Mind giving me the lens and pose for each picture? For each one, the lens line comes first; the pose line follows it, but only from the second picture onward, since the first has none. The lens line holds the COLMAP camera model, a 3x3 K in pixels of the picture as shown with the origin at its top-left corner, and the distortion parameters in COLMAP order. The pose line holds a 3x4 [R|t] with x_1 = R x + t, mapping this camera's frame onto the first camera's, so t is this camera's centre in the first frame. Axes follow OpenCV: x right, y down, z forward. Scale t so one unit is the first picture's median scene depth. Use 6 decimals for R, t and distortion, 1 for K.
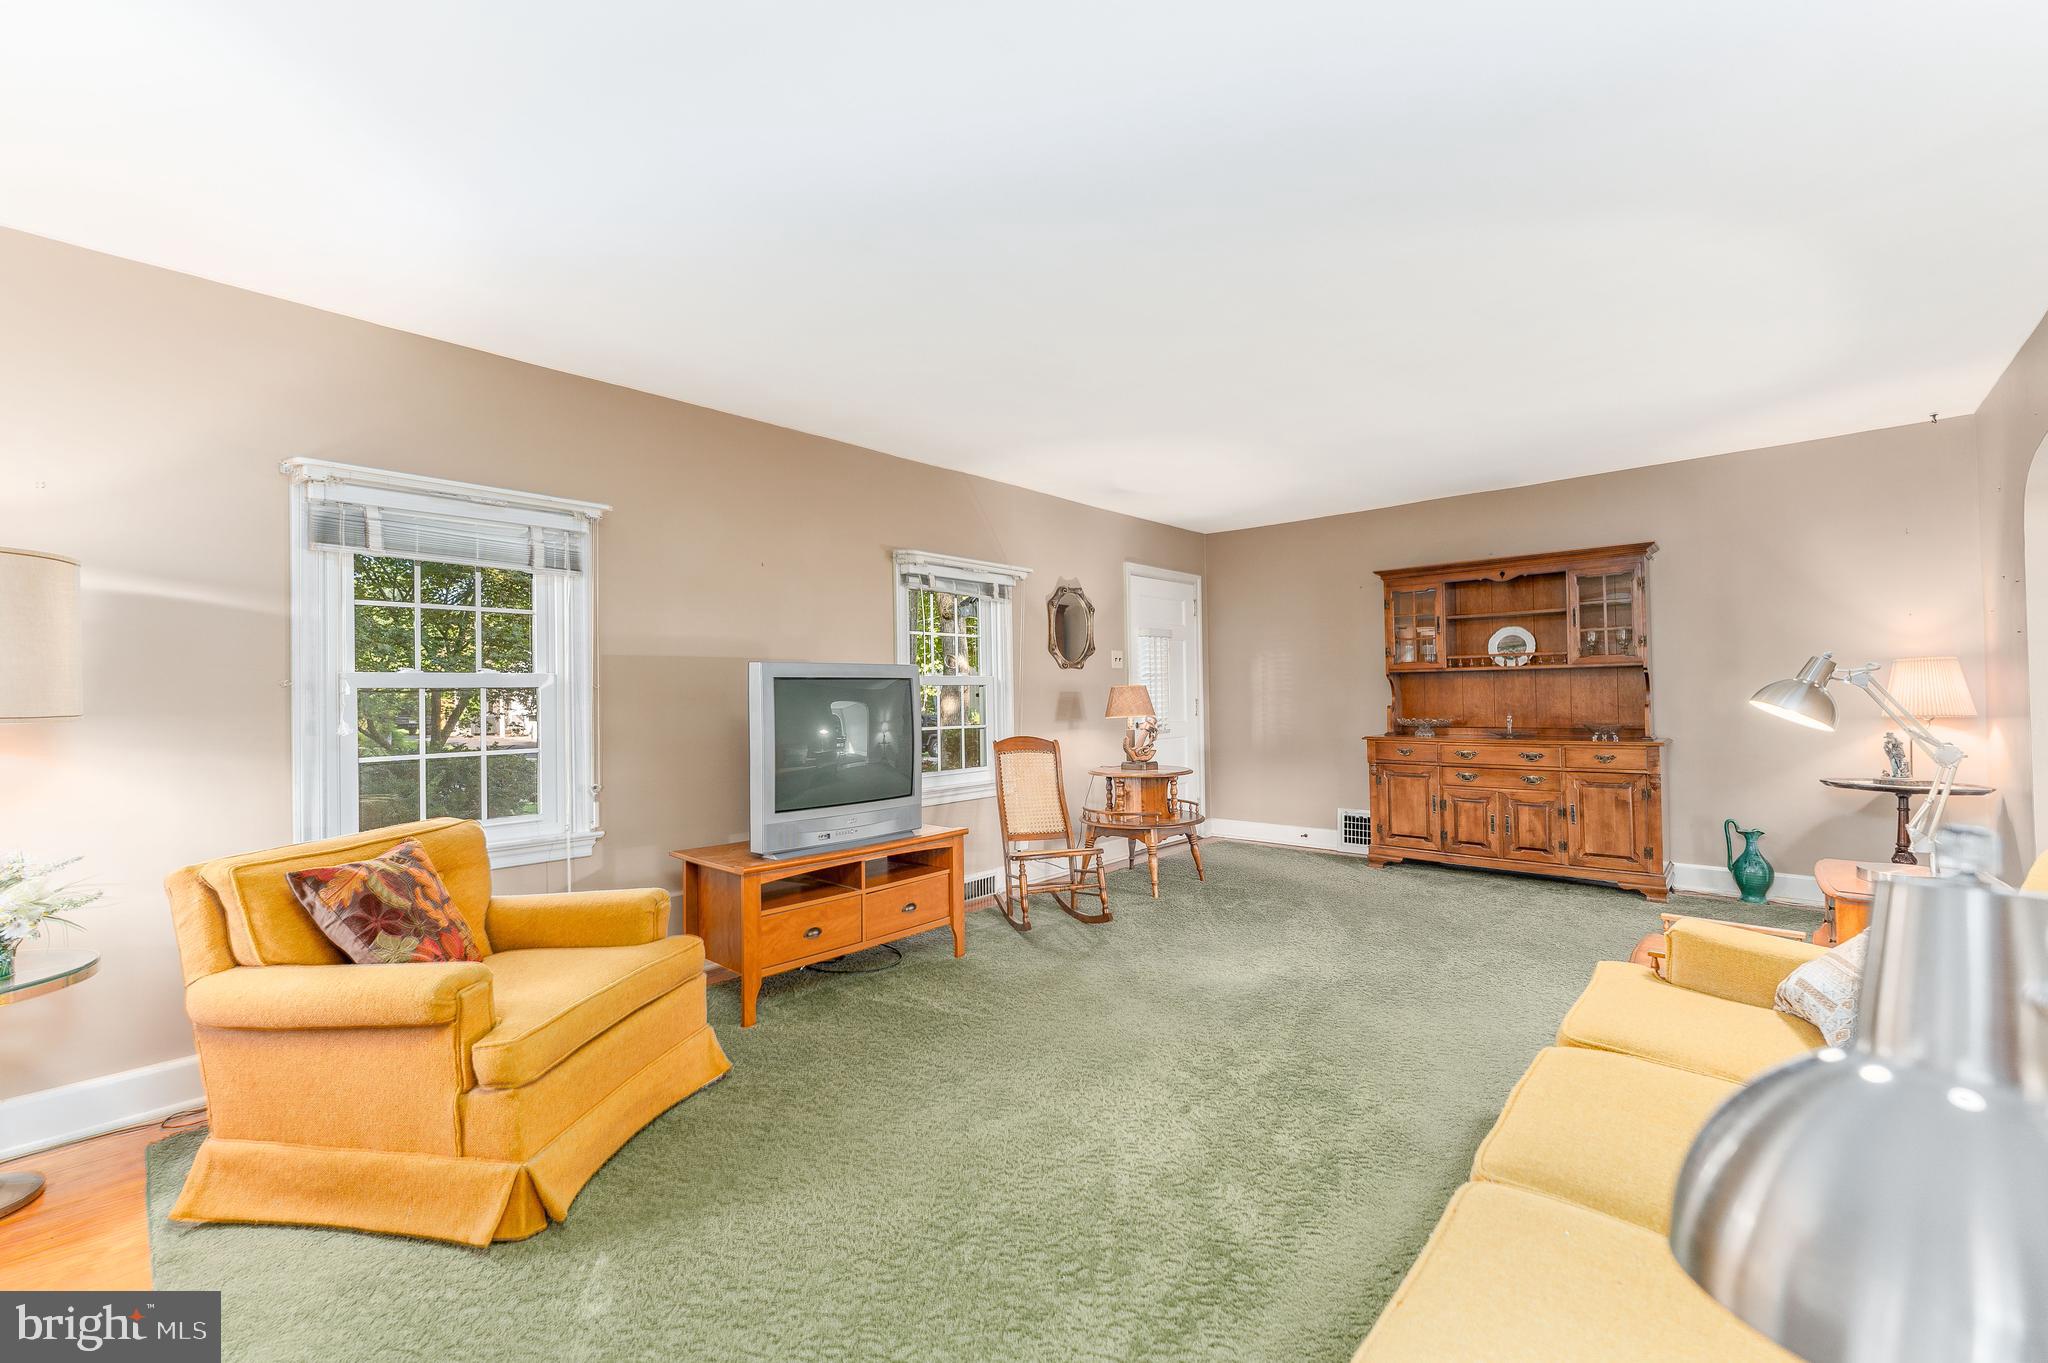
lens RADIAL K [[831.7, 0, 1014.3], [0, 831.7, 696.5], [0, 0, 1]] dist [0.000543, -0.000065]
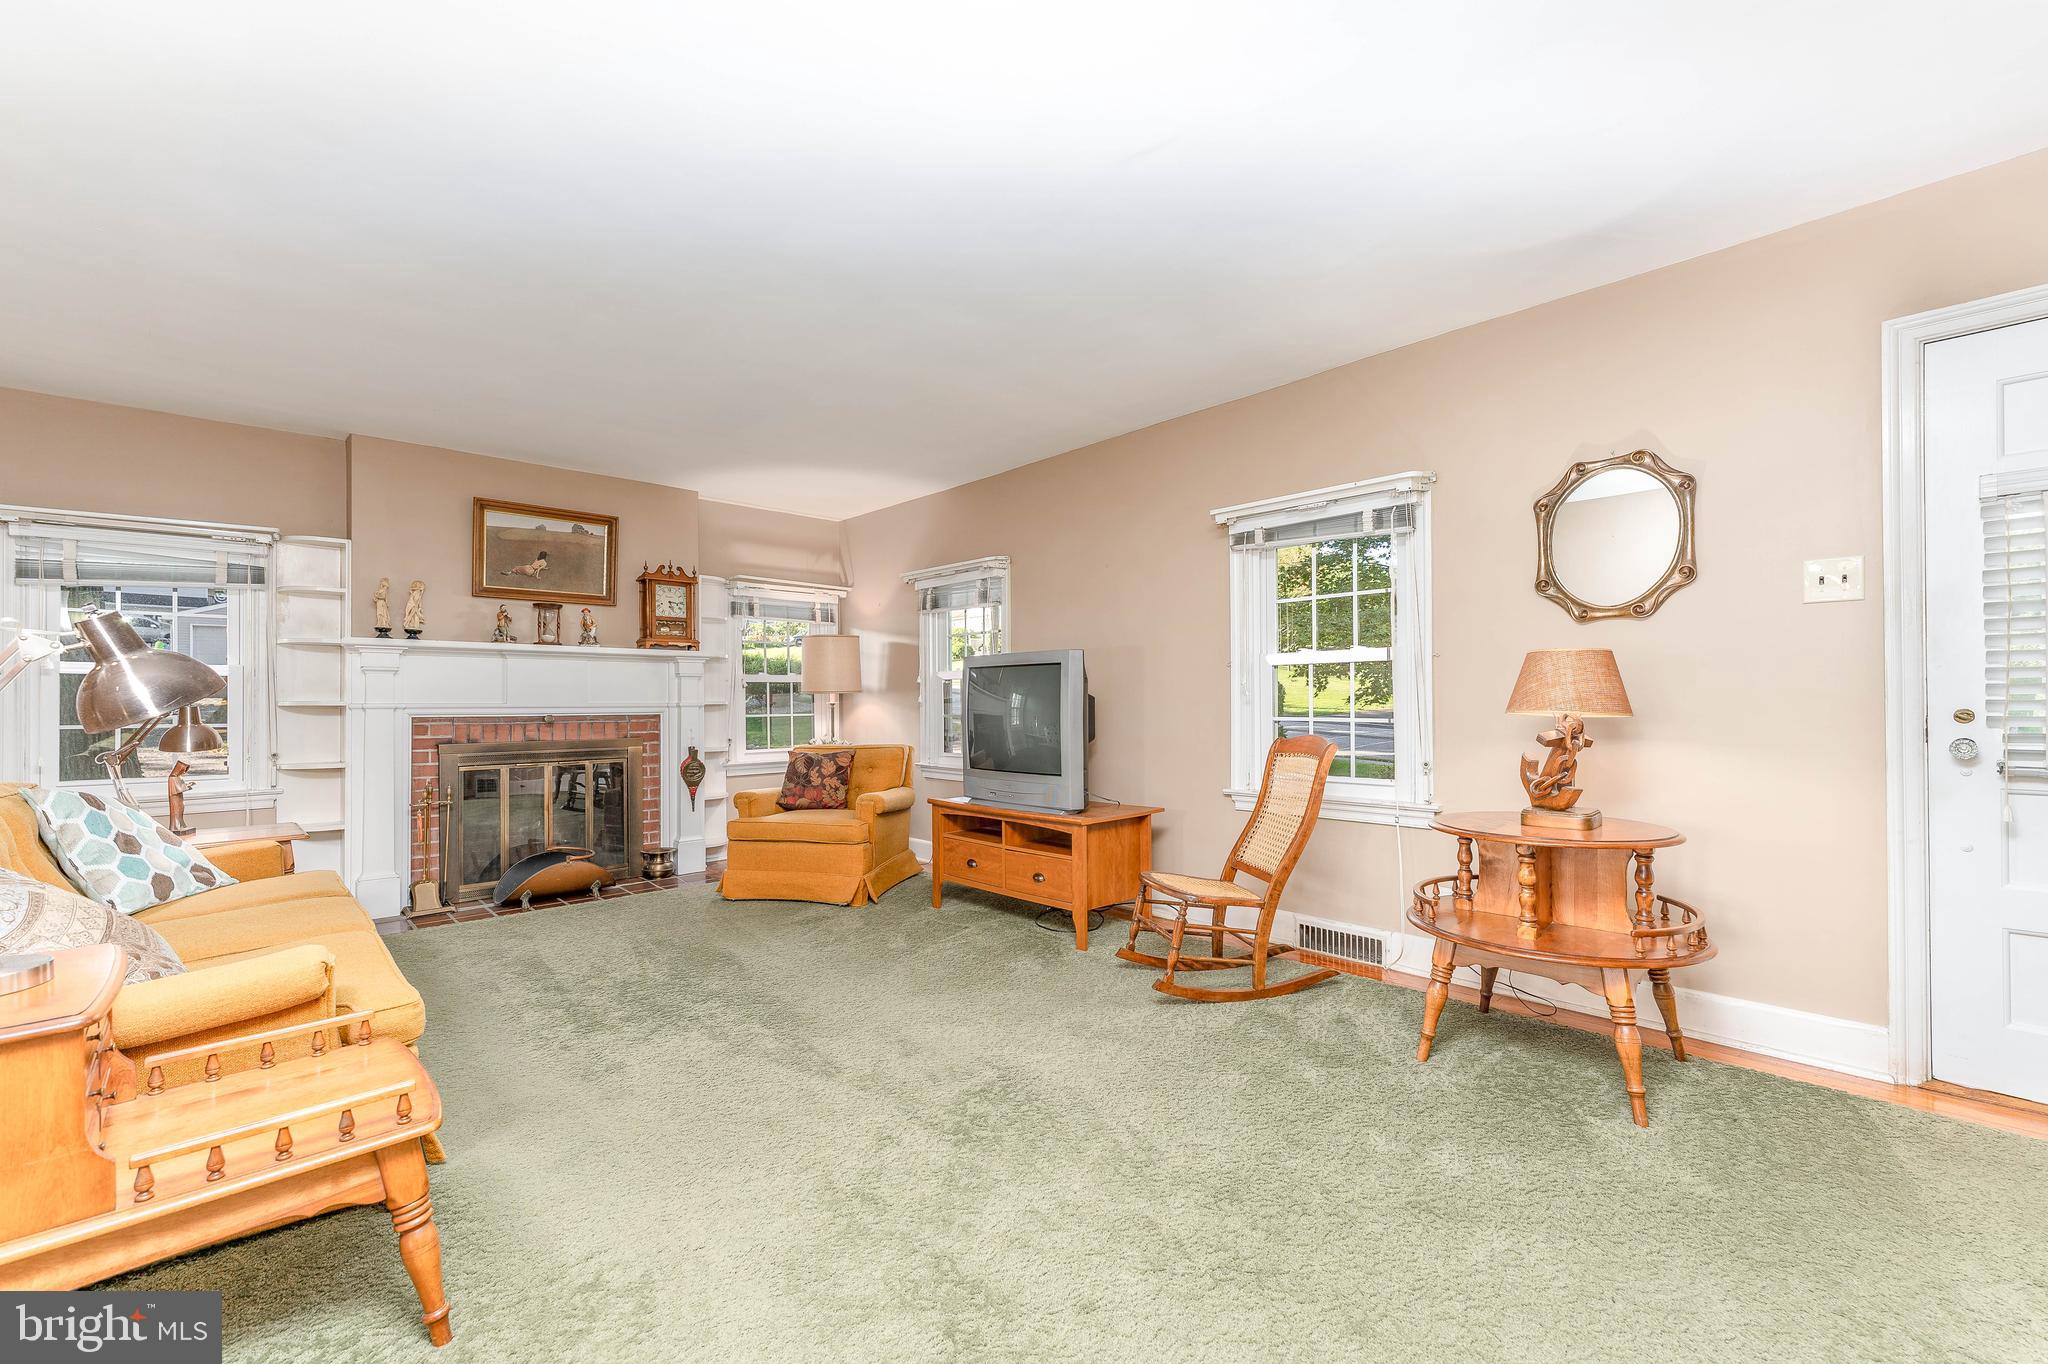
lens RADIAL K [[831.7, 0, 1014.3], [0, 831.7, 697.0], [0, 0, 1]] dist [0.000543, -0.000065]
pose [[-0.069684, 0.035760, -0.996928, 0.652519], [0.016813, 0.999257, 0.034669, -0.012497], [0.997427, -0.014346, -0.070233, 0.725259]]
